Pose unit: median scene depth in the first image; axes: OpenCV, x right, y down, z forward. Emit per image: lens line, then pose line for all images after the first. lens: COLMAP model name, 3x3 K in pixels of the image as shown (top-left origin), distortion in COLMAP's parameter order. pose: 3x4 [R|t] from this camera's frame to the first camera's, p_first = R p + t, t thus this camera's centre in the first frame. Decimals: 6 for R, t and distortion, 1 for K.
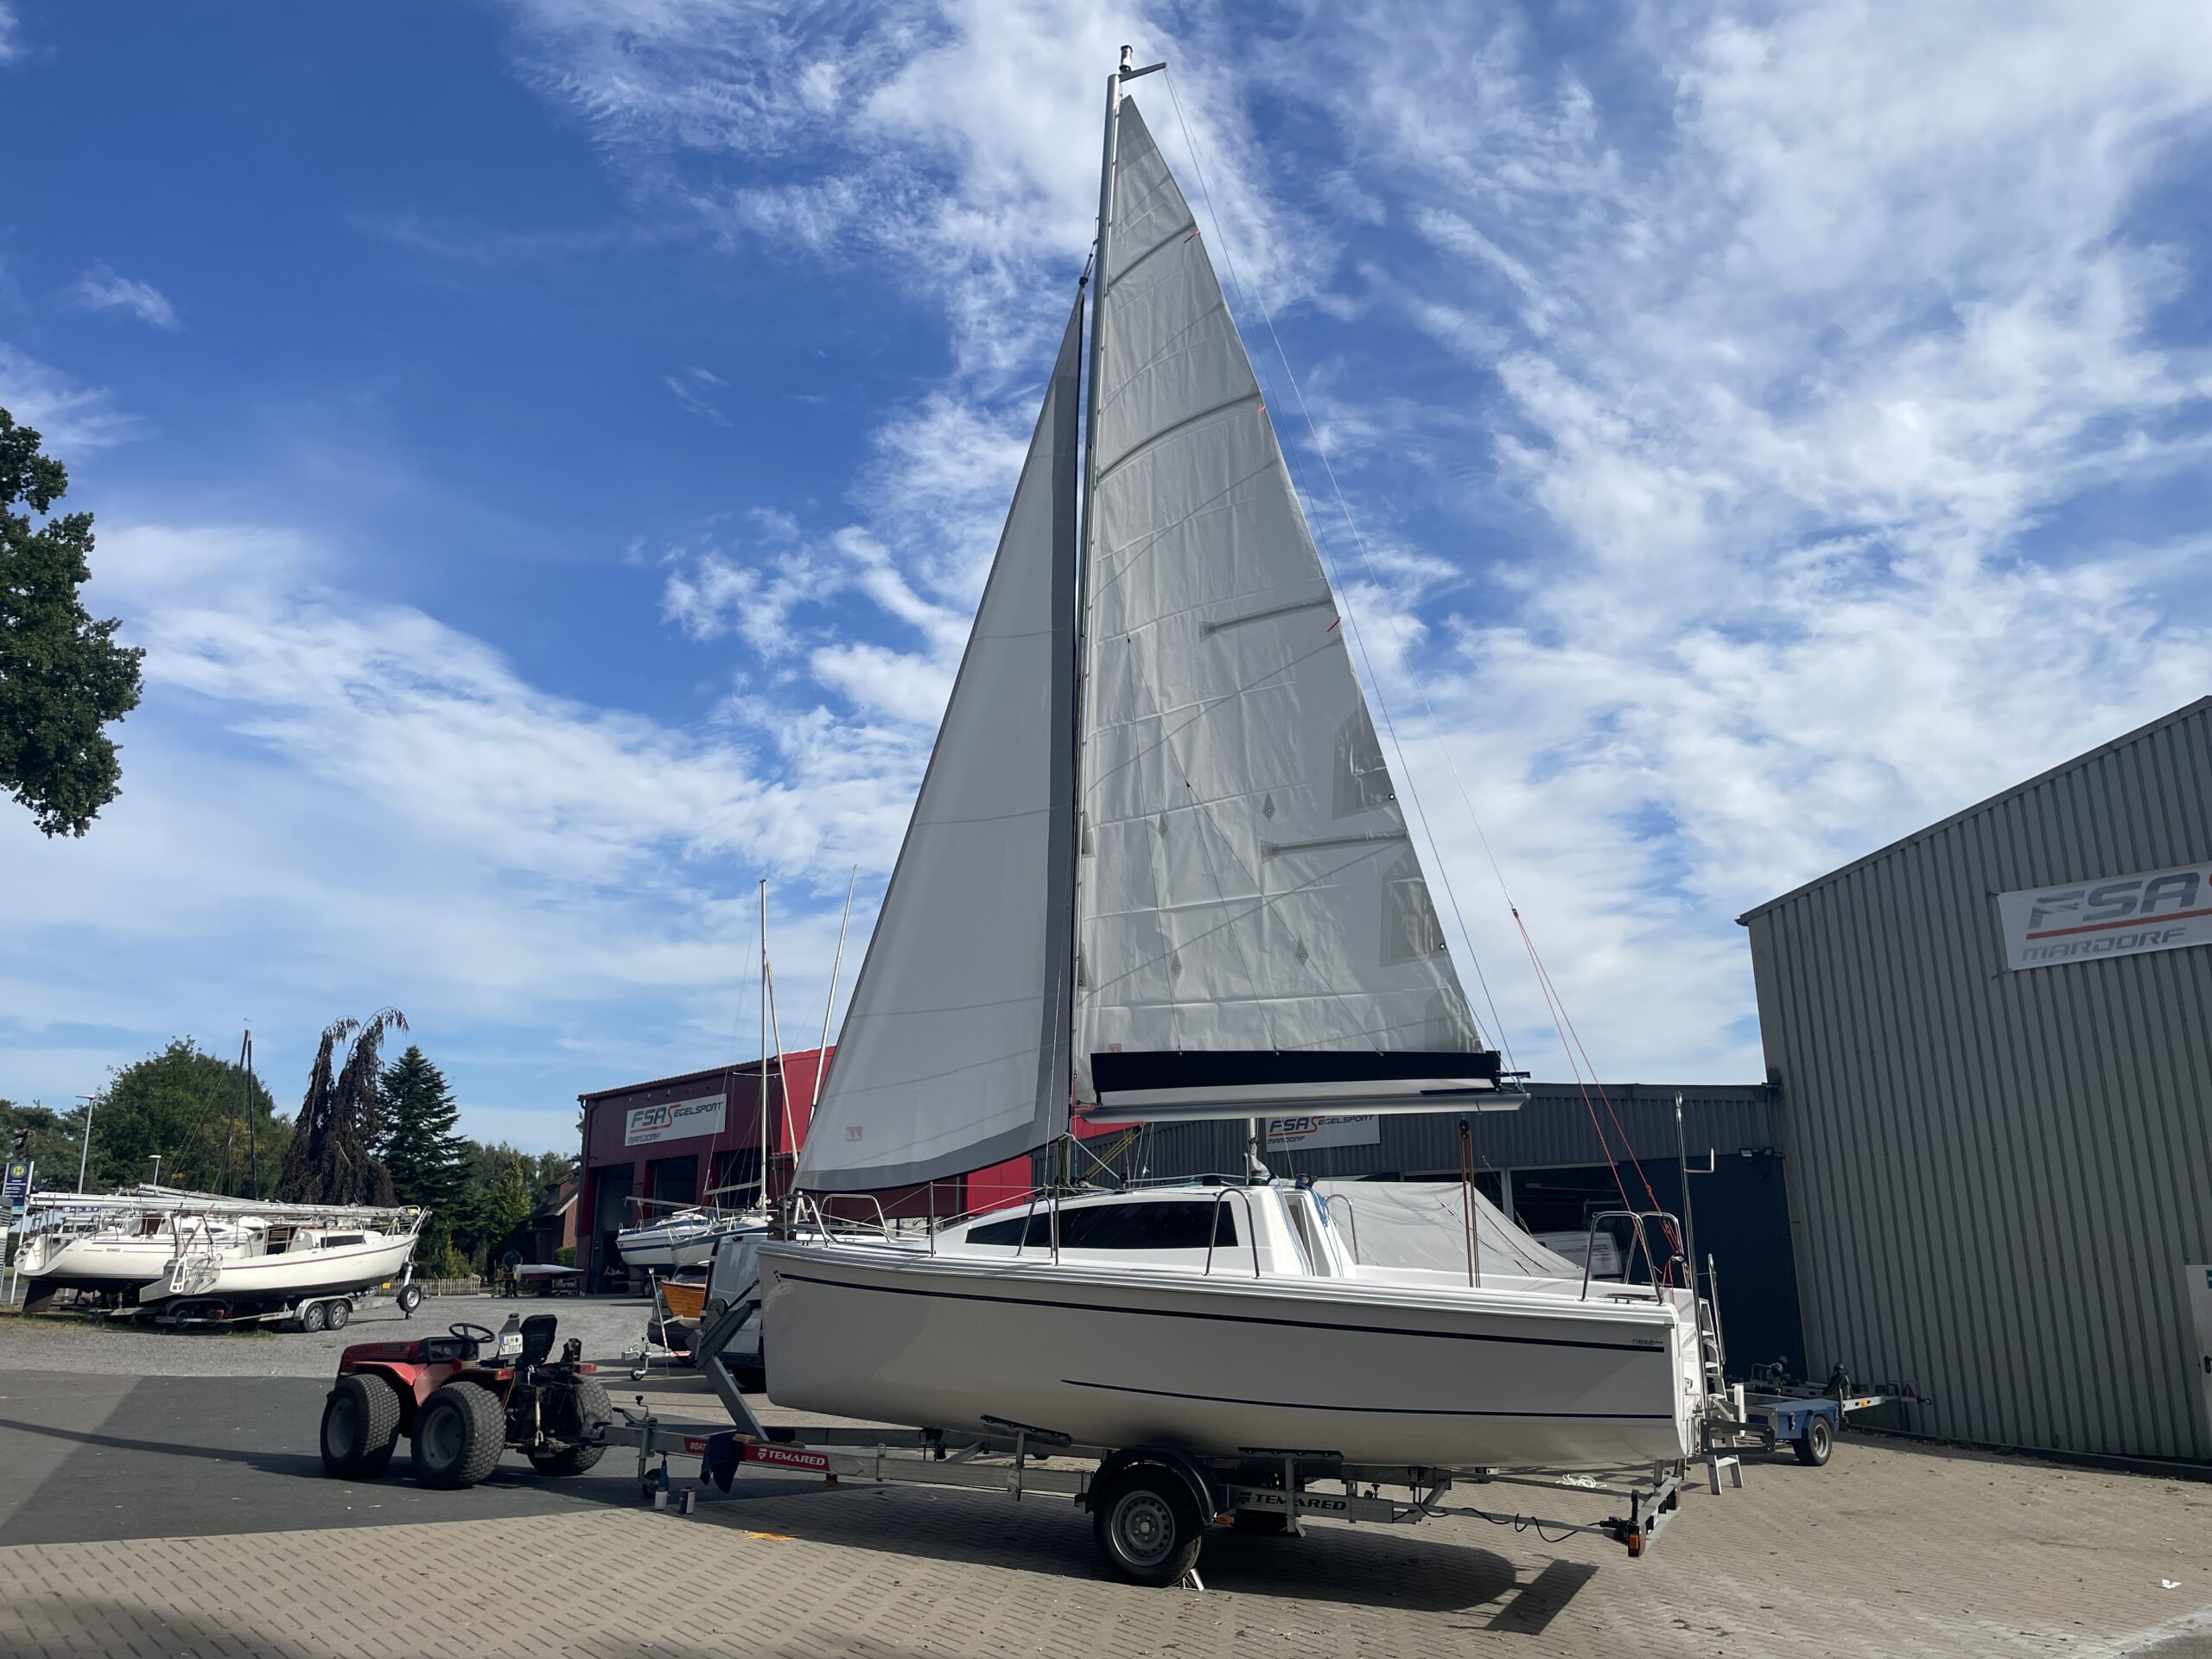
lens RADIAL K [[1674.9, 0, 1119.4], [0, 1674.9, 824.3], [0, 0, 1]] dist [0.103532, -0.140286]
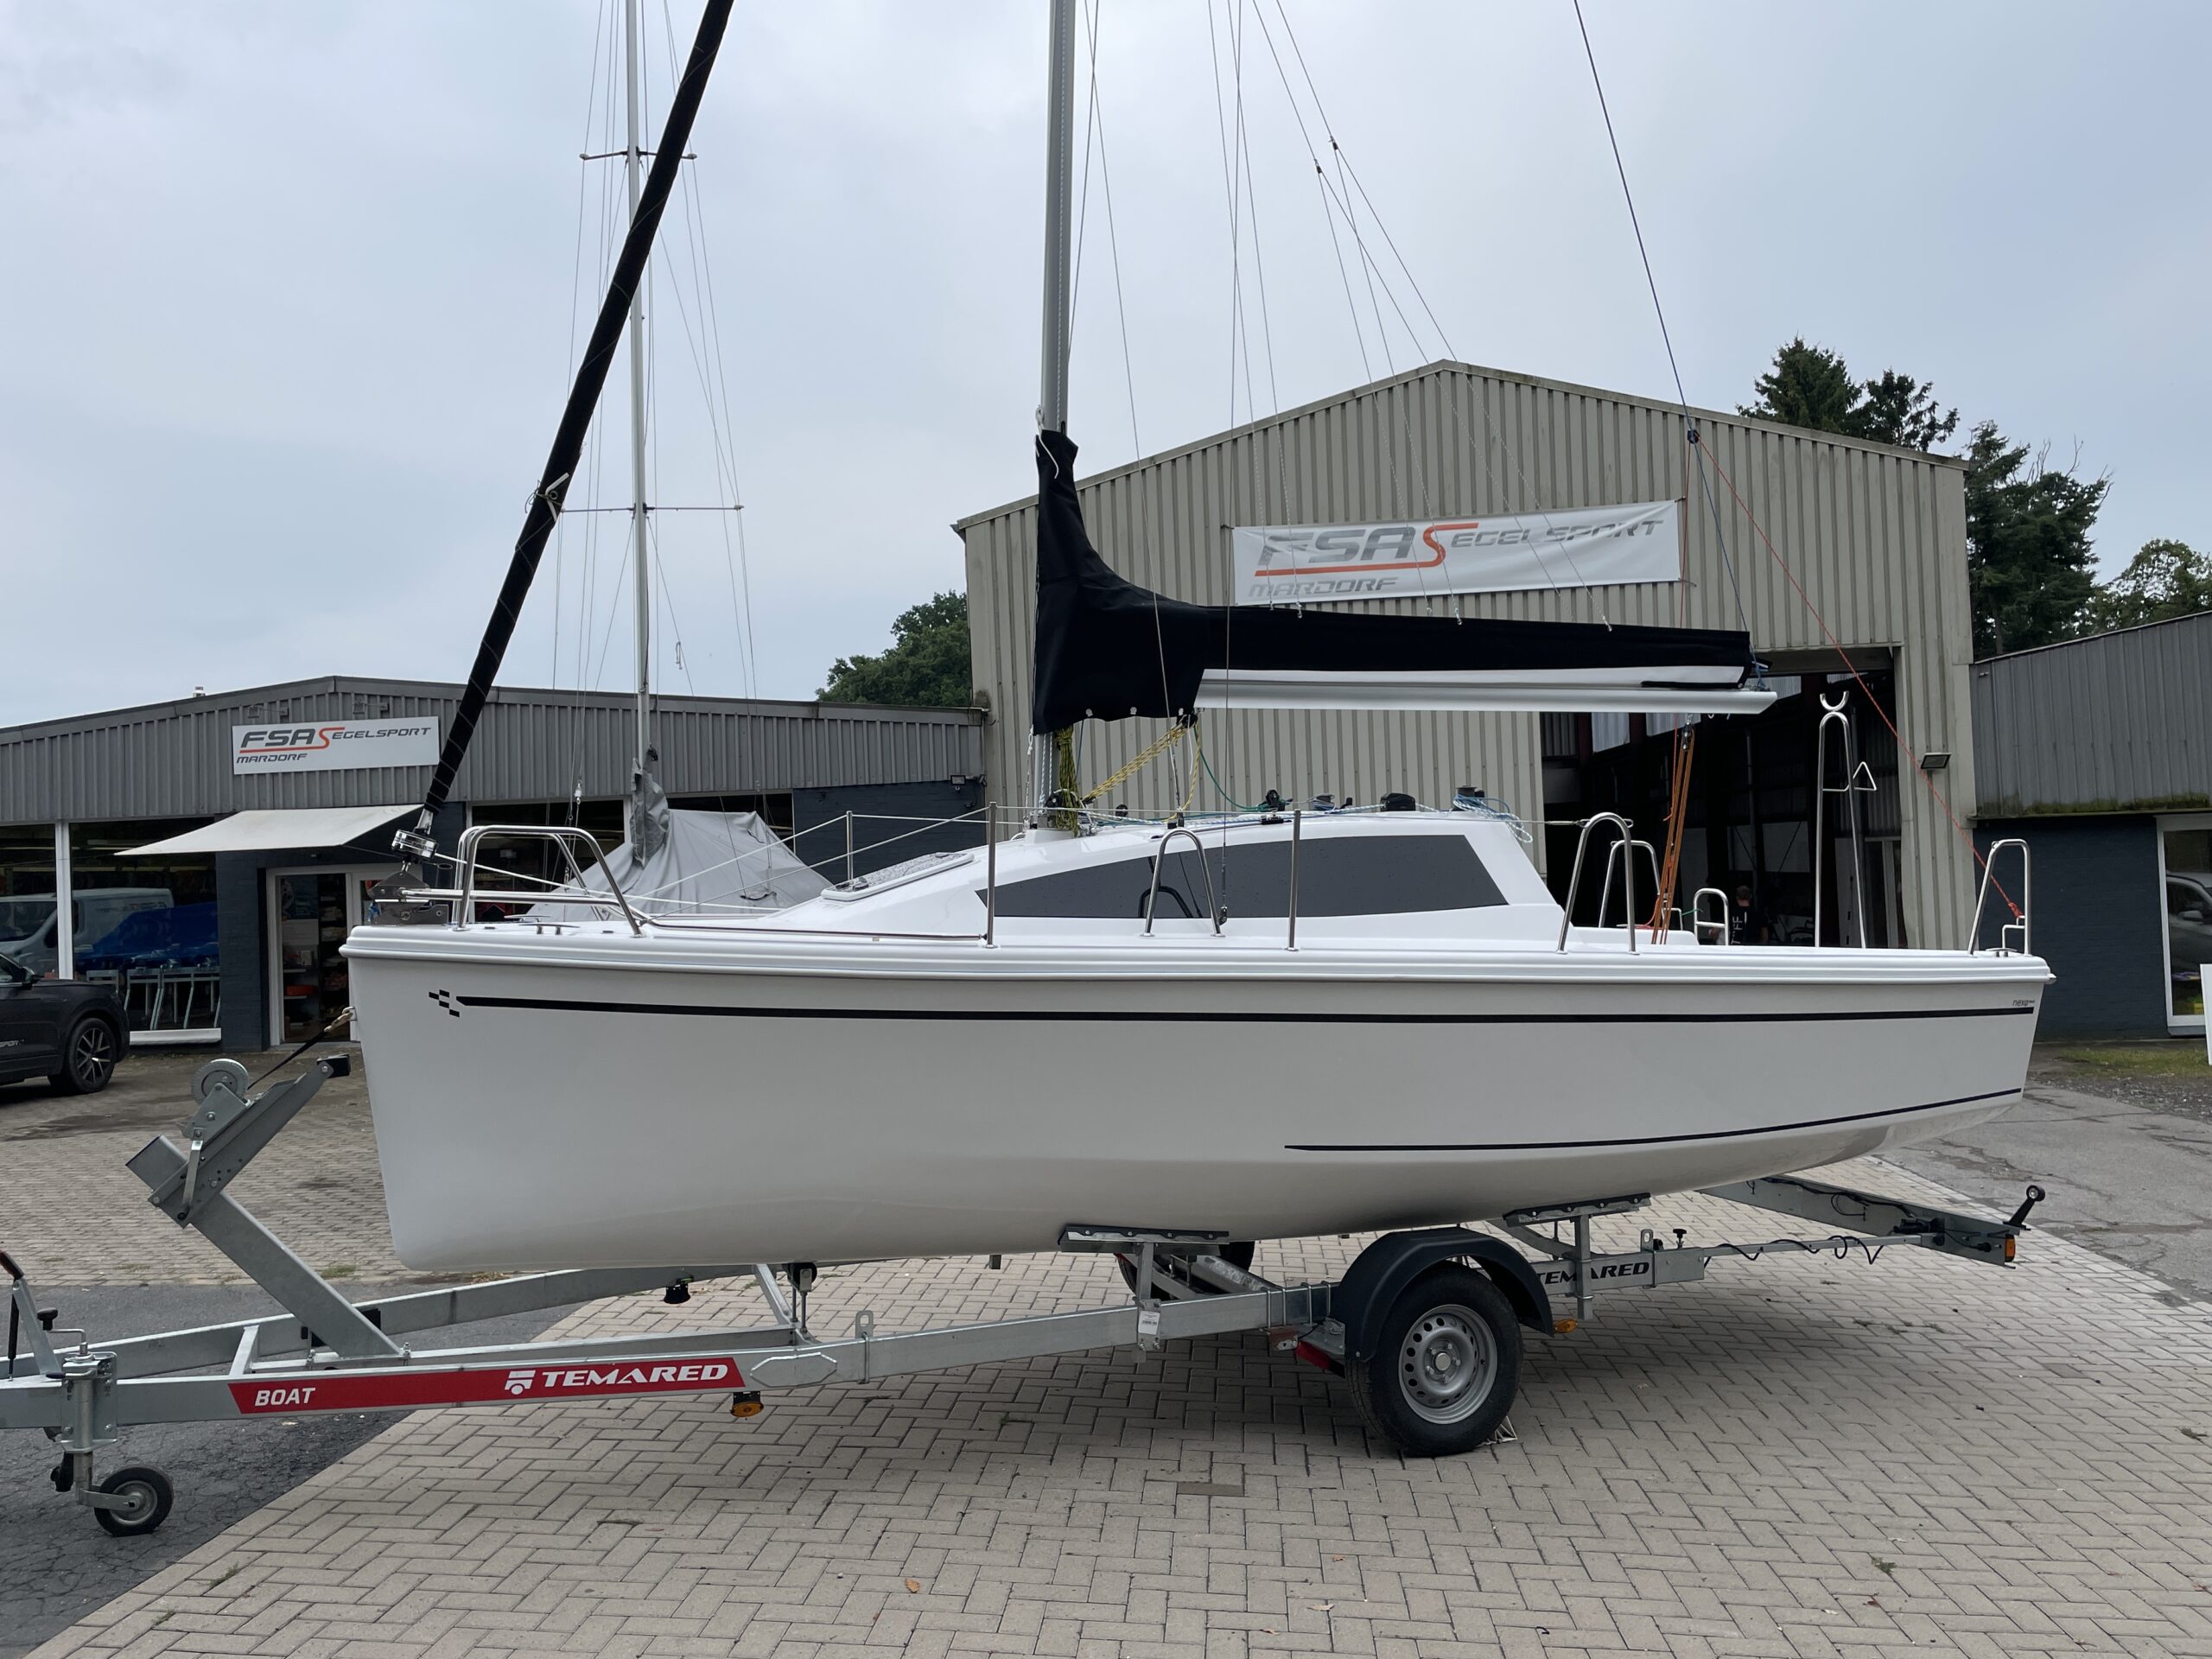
lens RADIAL K [[1674.9, 0, 1119.4], [0, 1674.9, 824.3], [0, 0, 1]] dist [0.103532, -0.140286]
pose [[0.700001, -0.002958, 0.714136, -0.248393], [-0.147700, 0.977770, 0.148827, 0.078412], [-0.698701, -0.209657, 0.684004, 0.357010]]
